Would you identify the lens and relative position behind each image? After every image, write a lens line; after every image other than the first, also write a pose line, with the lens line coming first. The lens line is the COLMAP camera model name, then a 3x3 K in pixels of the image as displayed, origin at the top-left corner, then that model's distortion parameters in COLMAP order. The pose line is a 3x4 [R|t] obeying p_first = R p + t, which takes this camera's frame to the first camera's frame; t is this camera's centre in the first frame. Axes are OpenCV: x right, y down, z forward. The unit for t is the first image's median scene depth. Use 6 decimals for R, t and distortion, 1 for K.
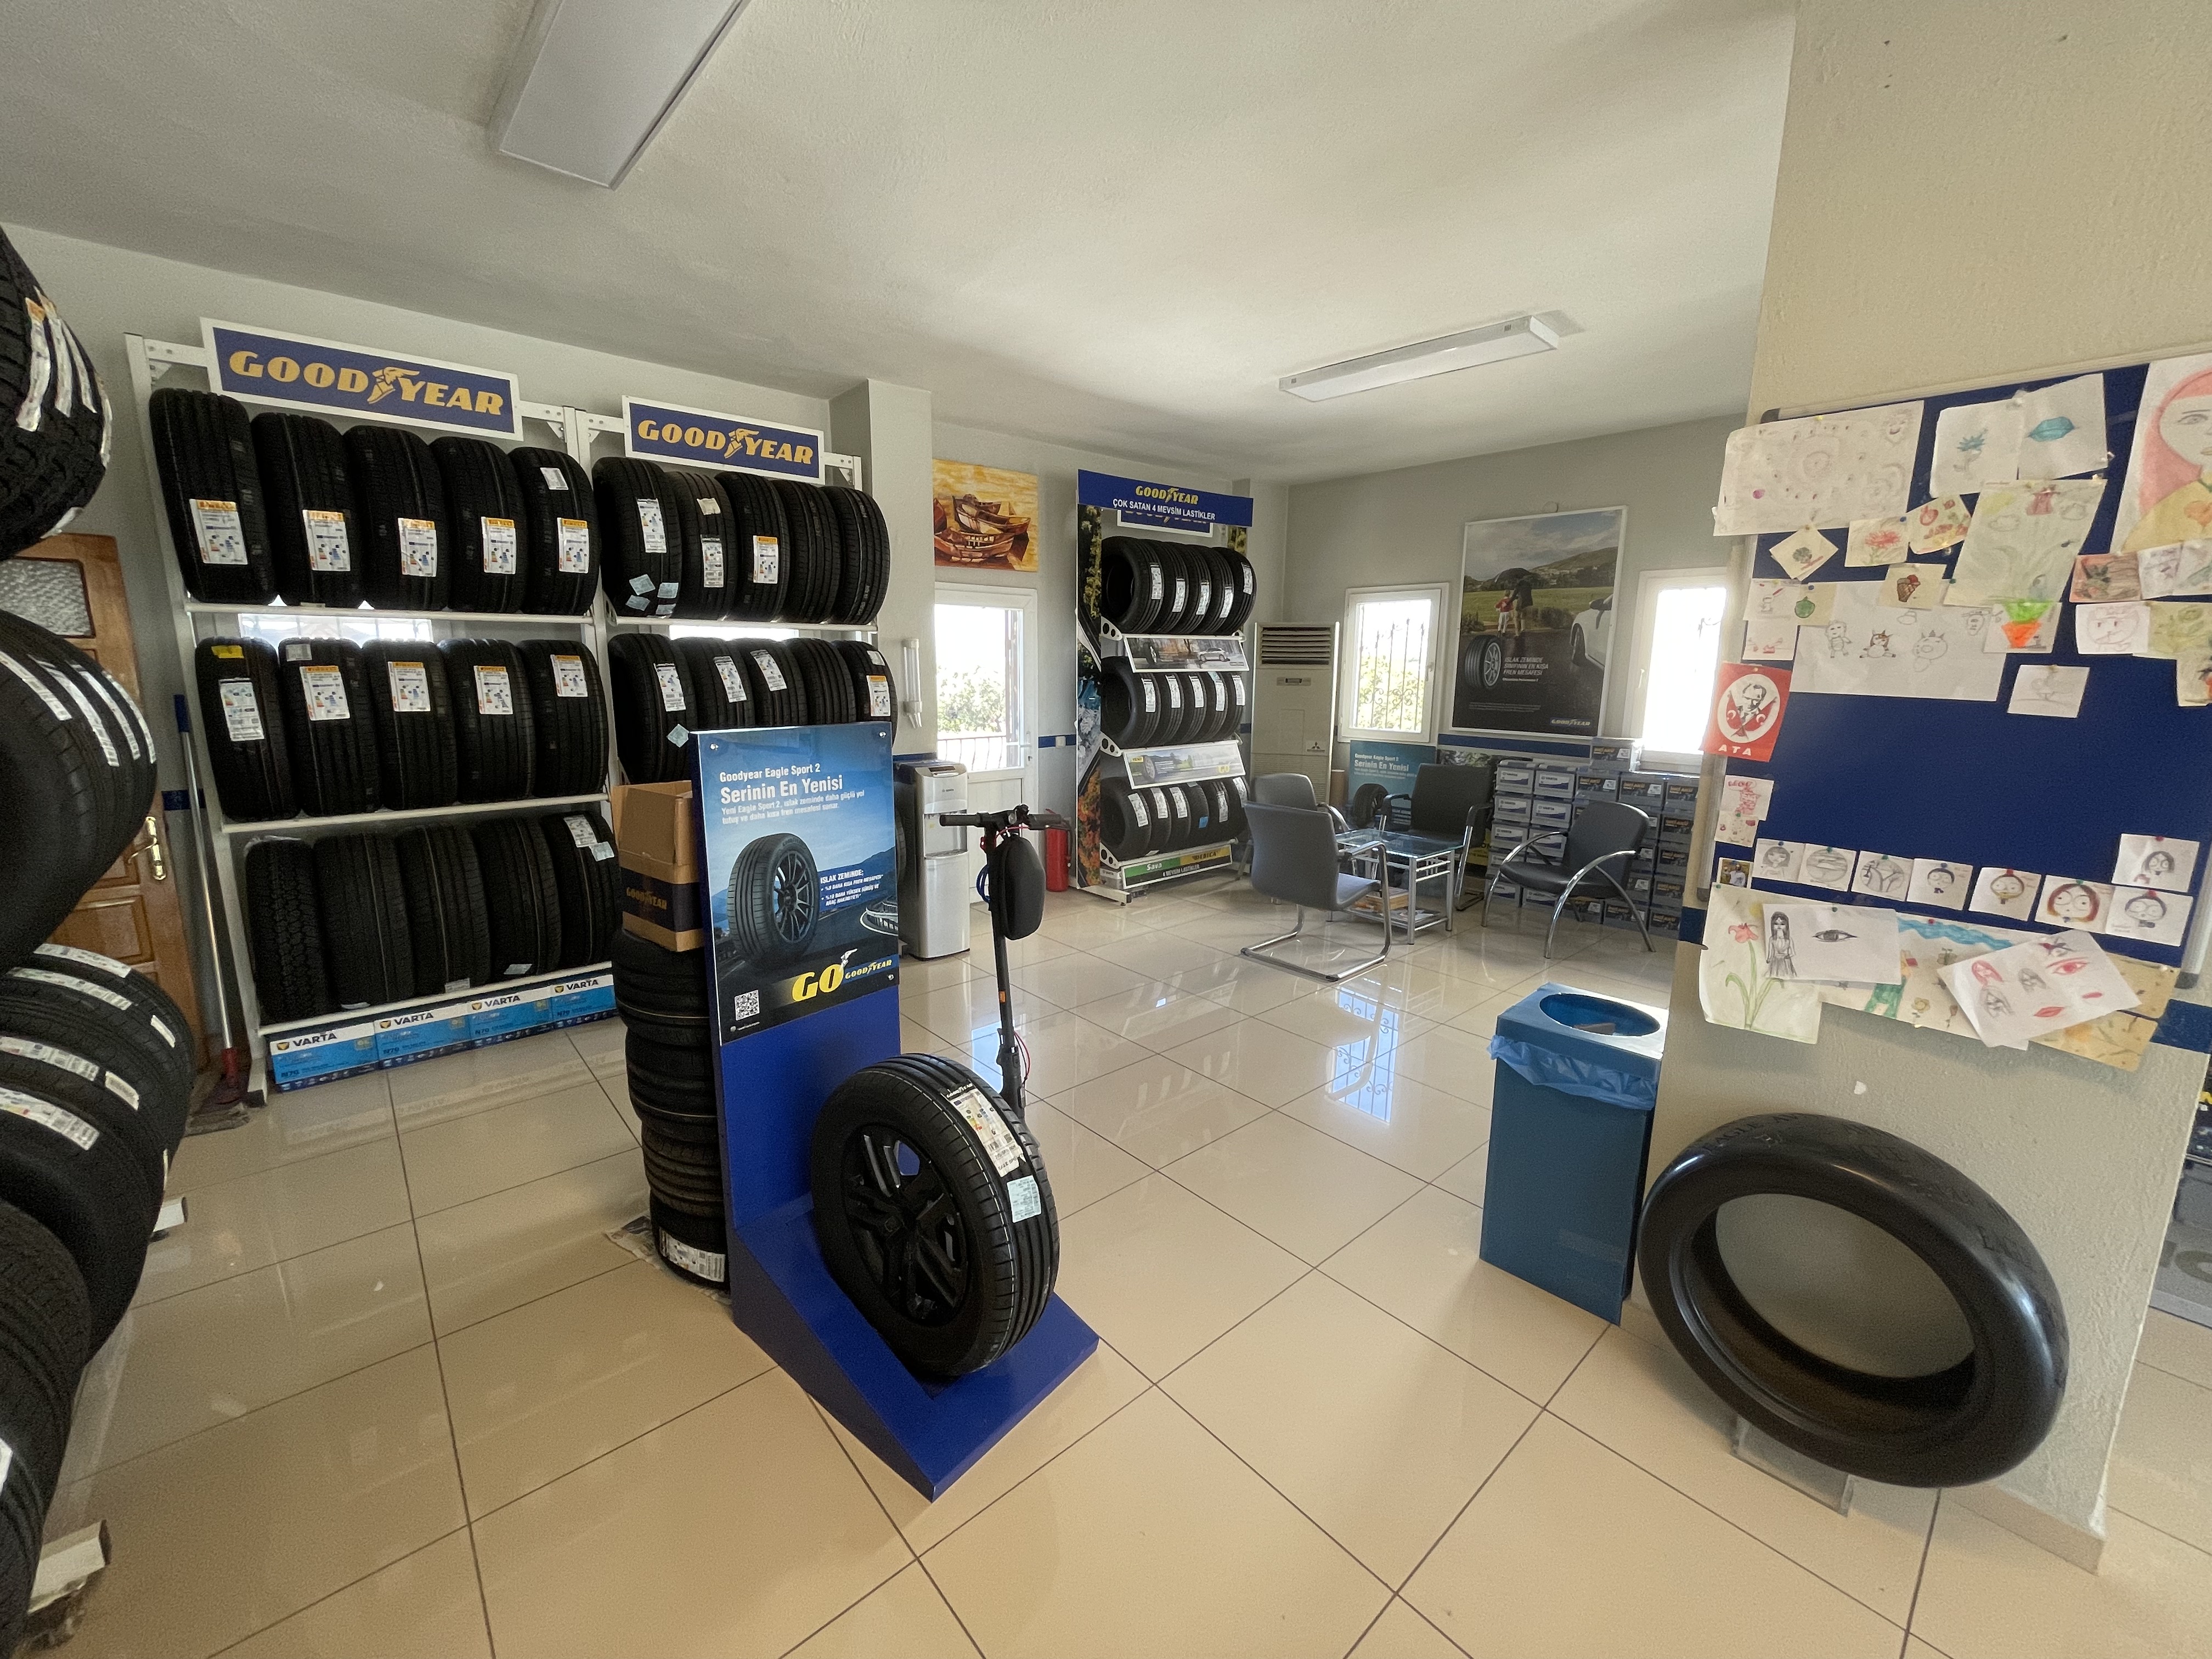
lens RADIAL K [[890.3, 0, 1104.2], [0, 890.3, 819.2], [0, 0, 1]] dist [-0.000034, -0.000189]
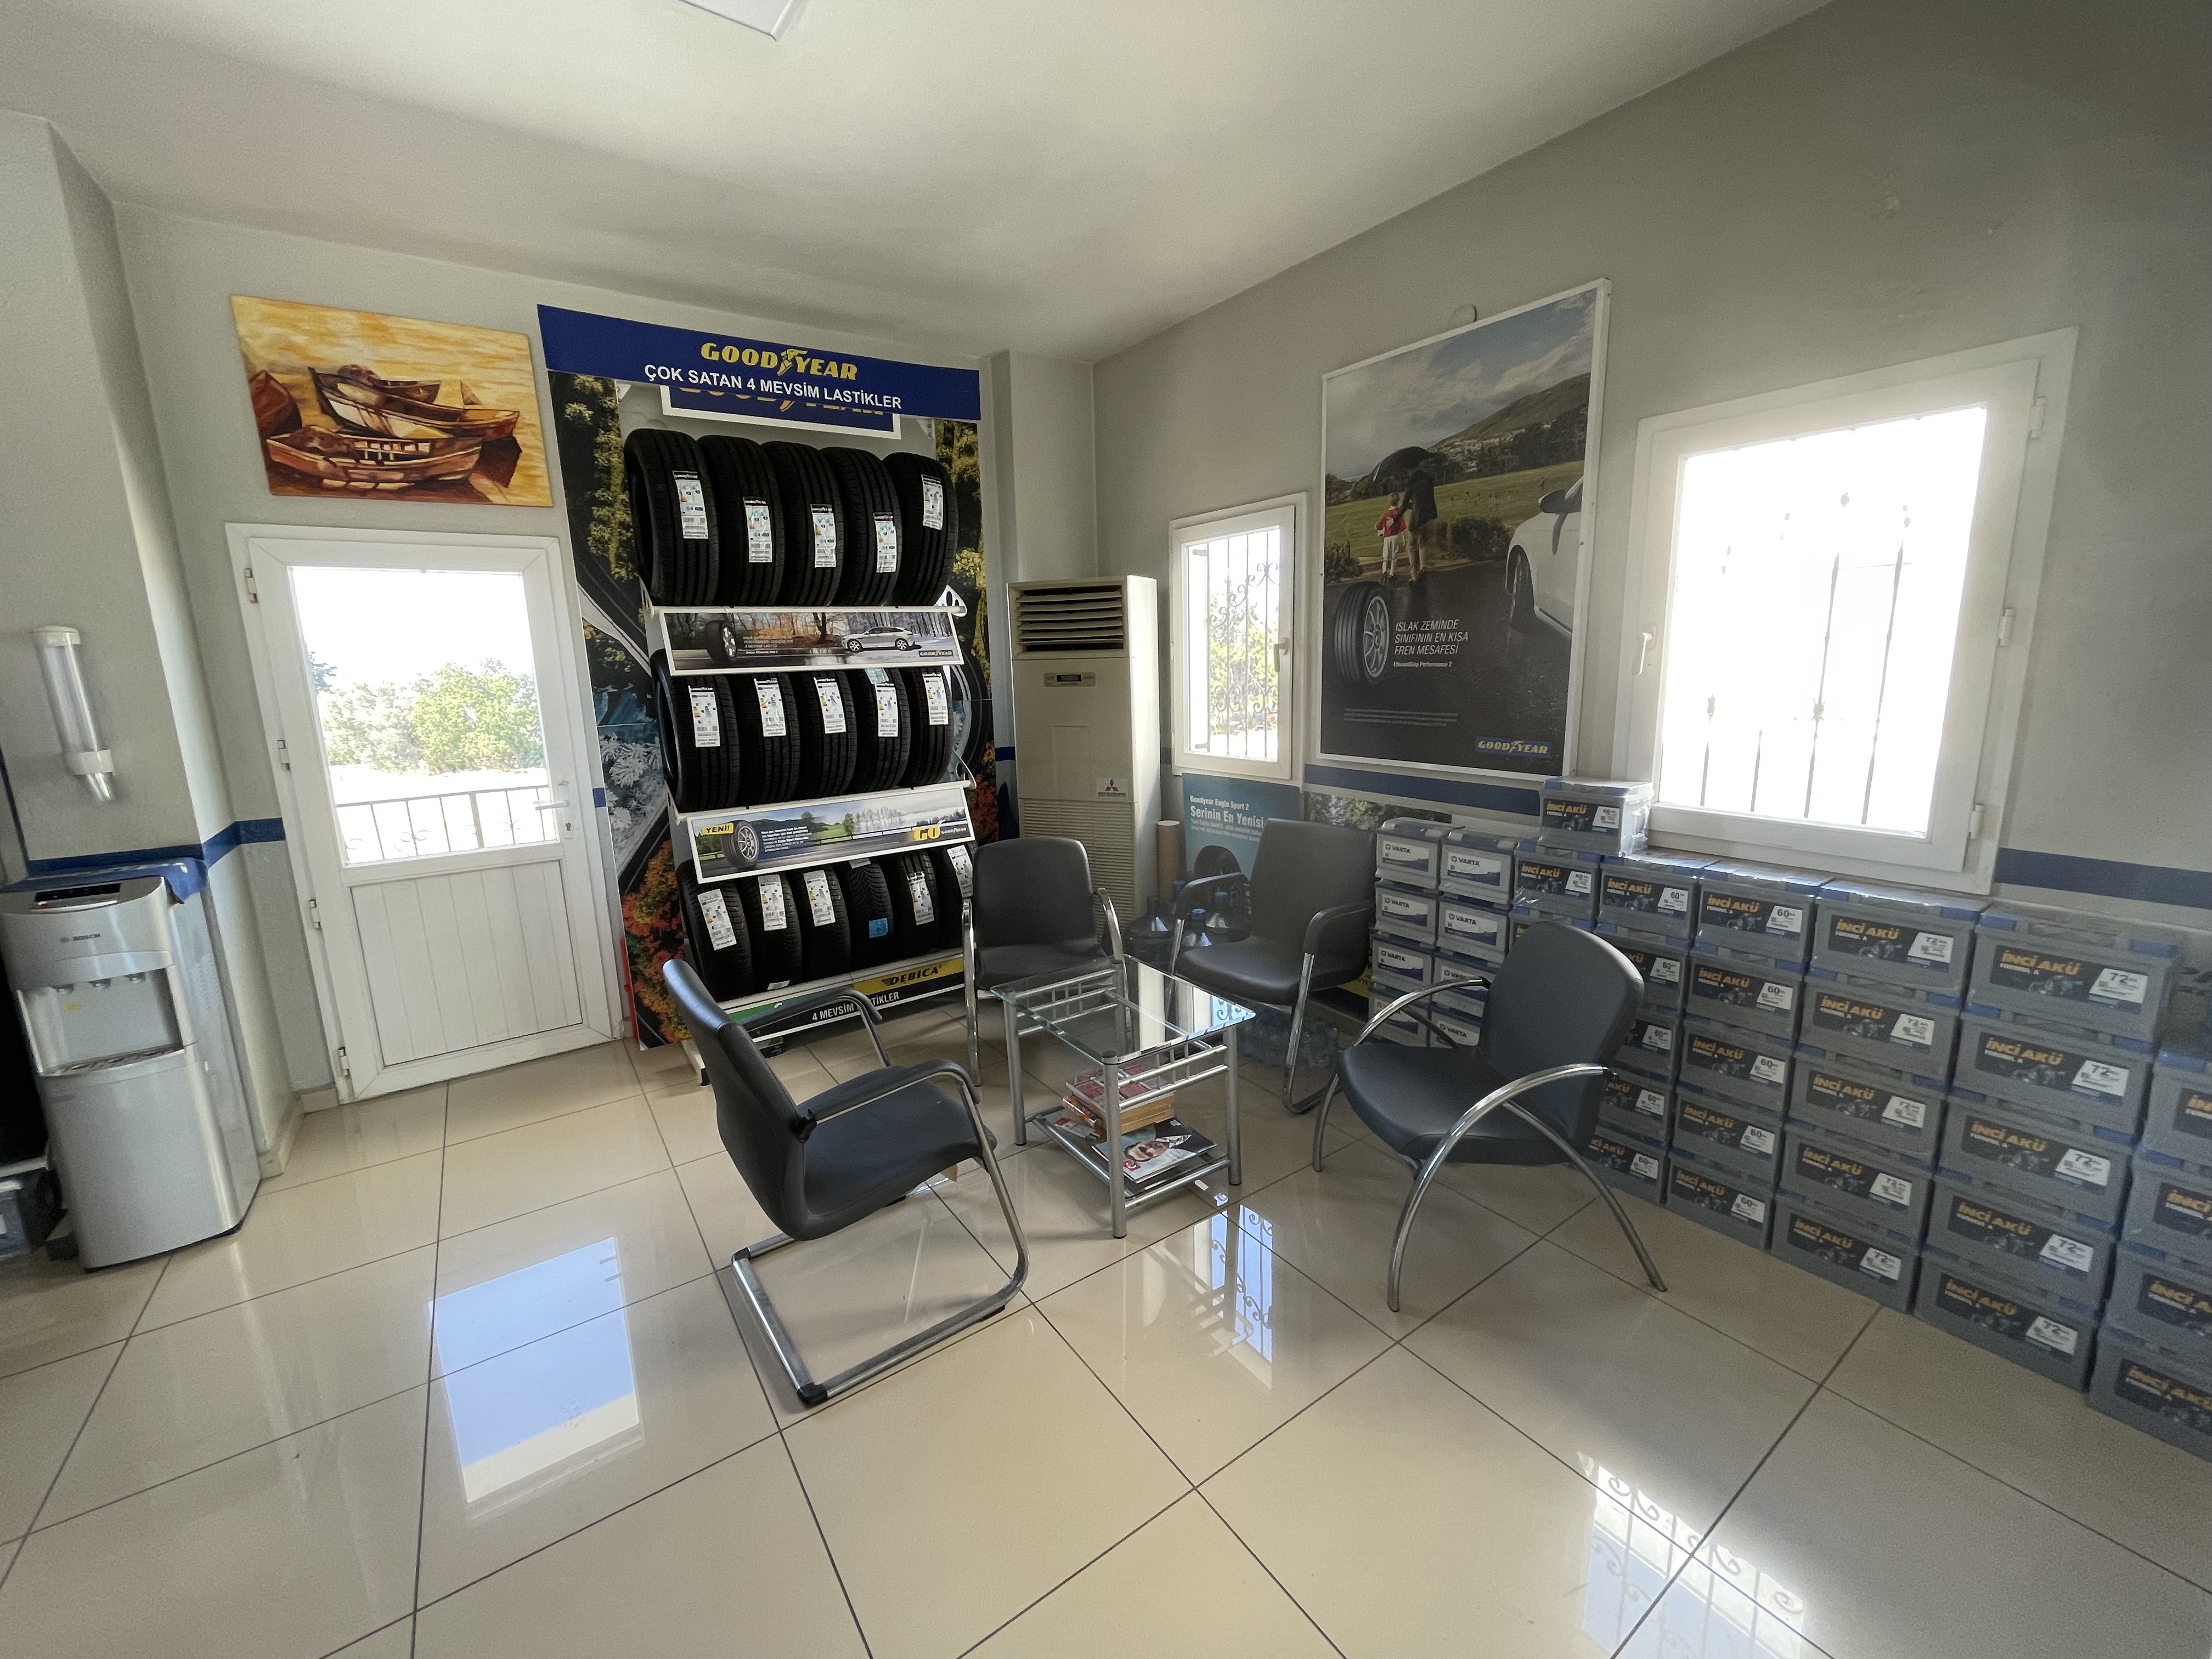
lens RADIAL K [[890.1, 0, 1102.5], [0, 890.1, 821.6], [0, 0, 1]] dist [-0.001801, -0.000435]
pose [[0.992992, -0.014199, -0.117325, 0.361825], [0.015091, 0.999864, 0.006720, -0.075352], [0.117214, -0.008443, 0.993071, 0.488829]]
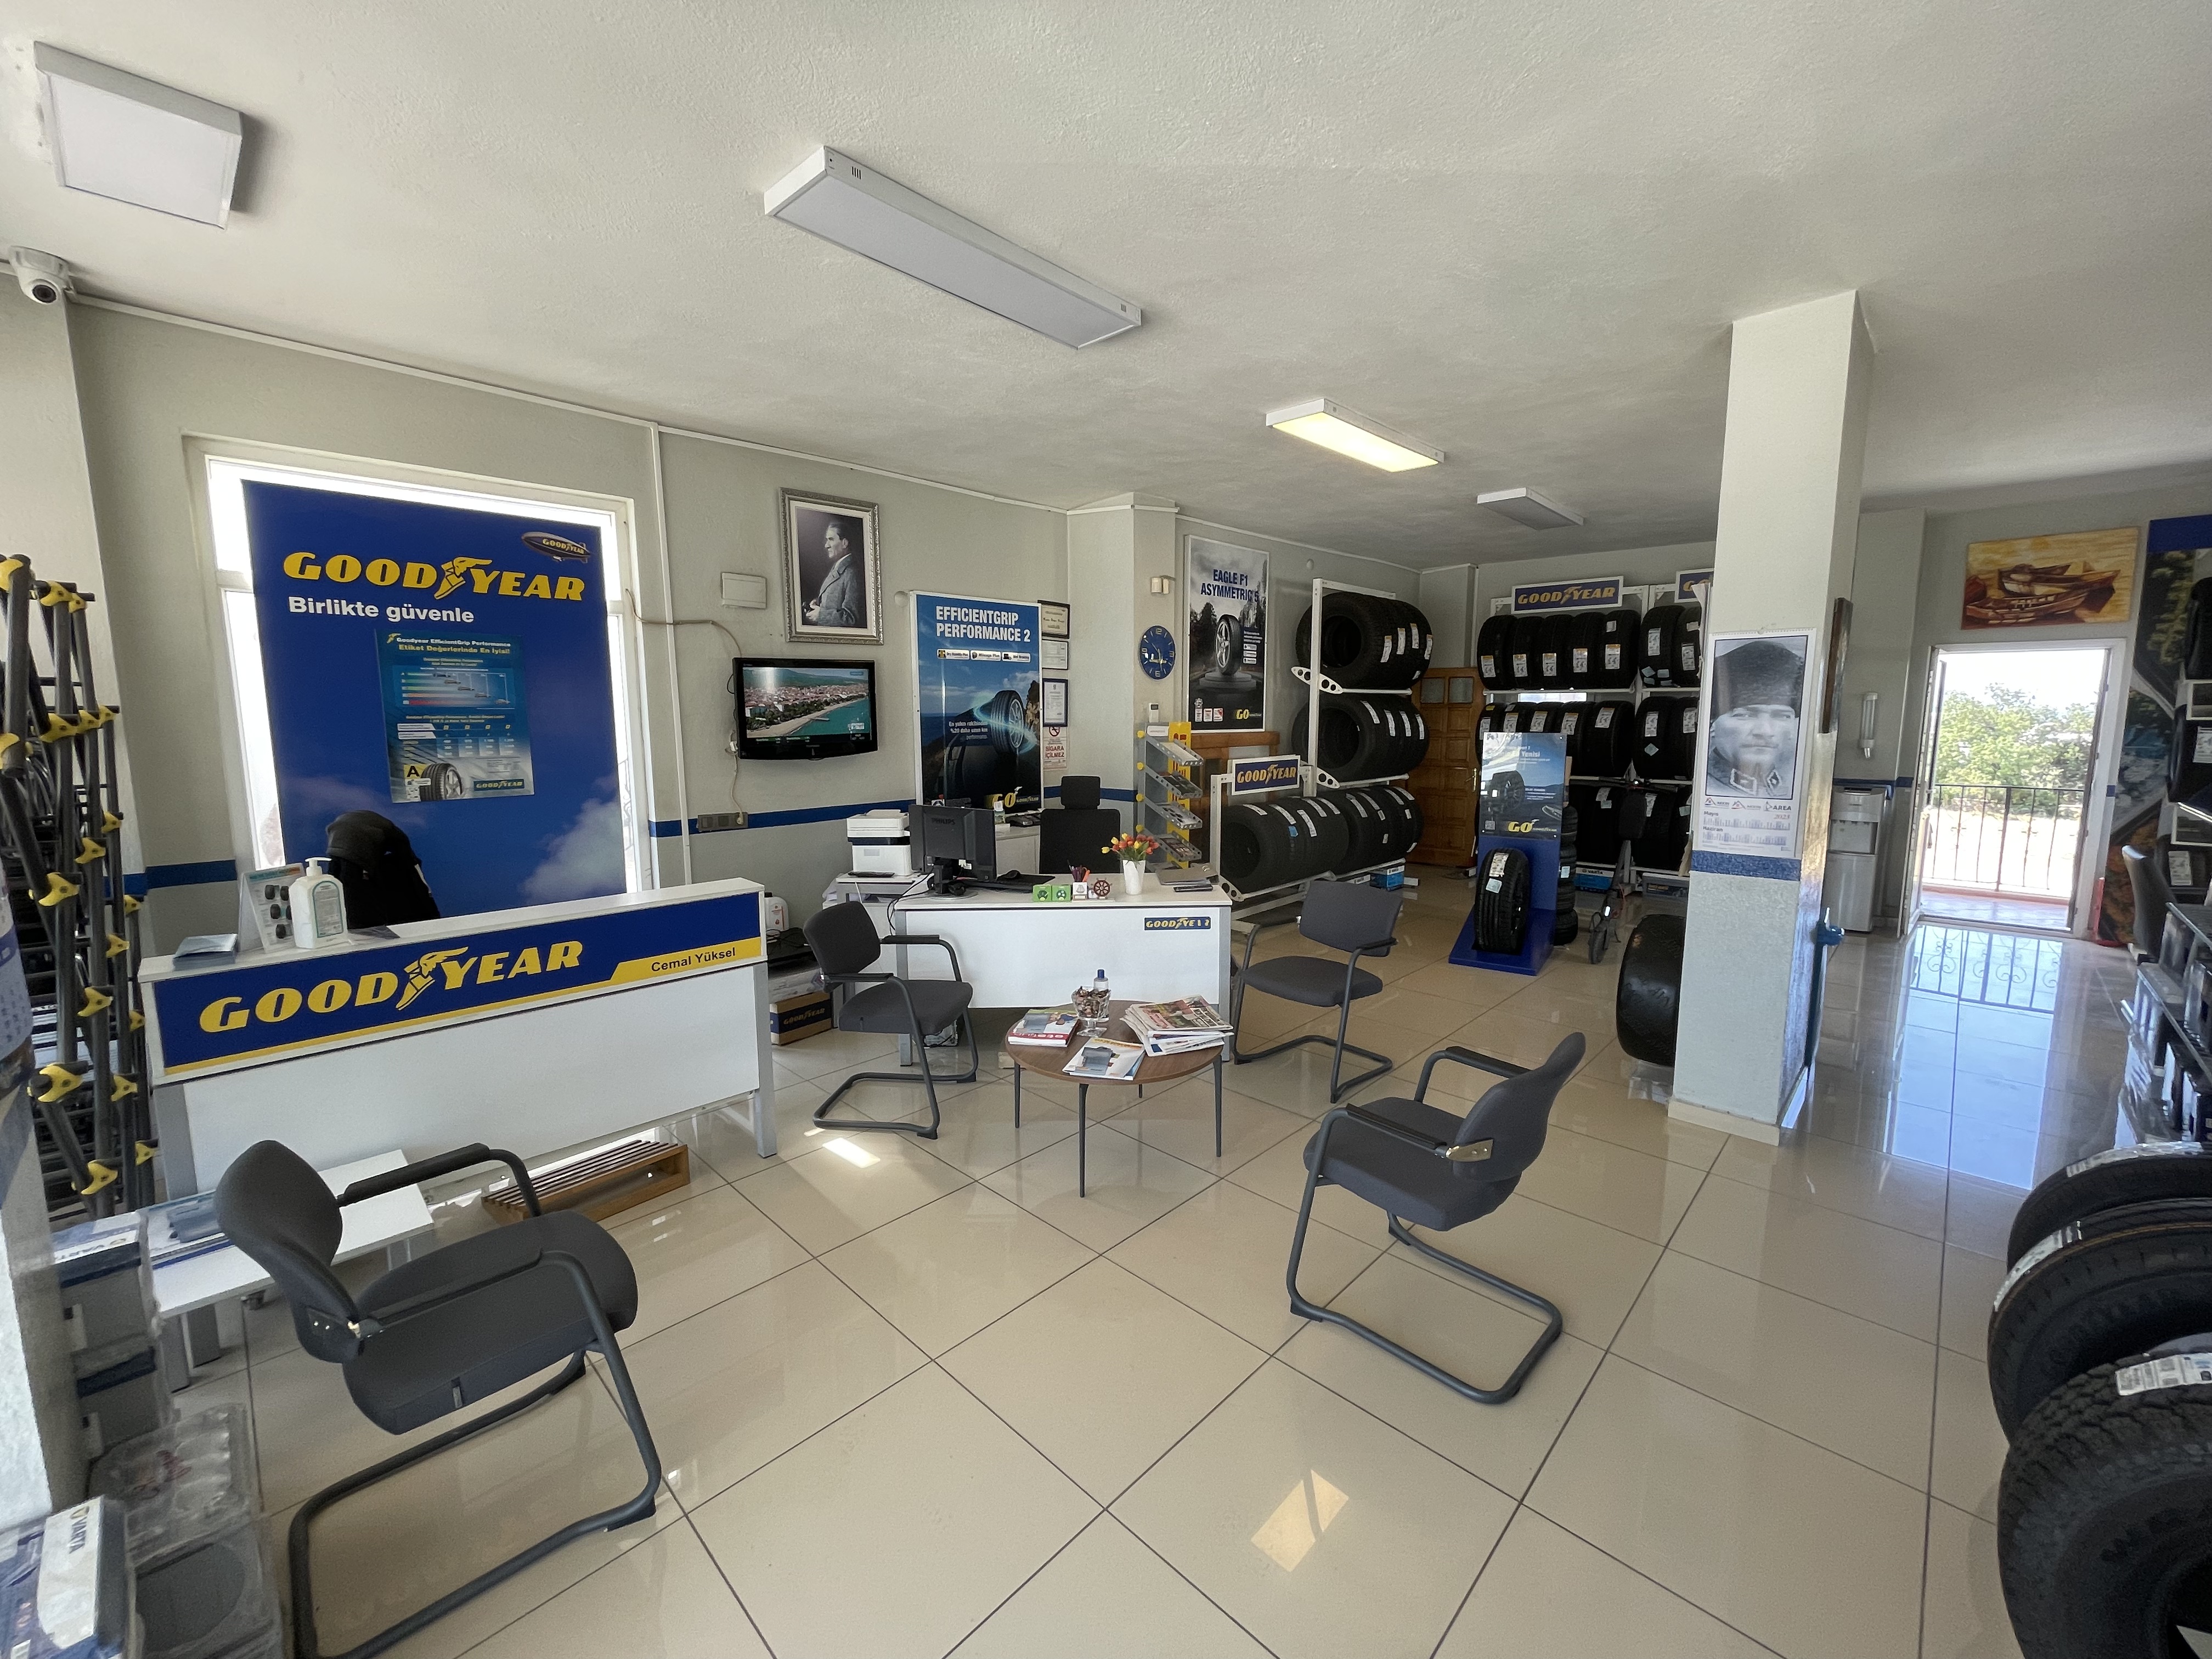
lens RADIAL K [[892.5, 0, 1099.1], [0, 892.5, 822.1], [0, 0, 1]] dist [-0.003450, -0.000189]
pose [[0.075609, 0.117707, -0.990166, 0.895874], [-0.172455, 0.979588, 0.103281, 0.042833], [0.982111, 0.162950, 0.094364, -0.205620]]
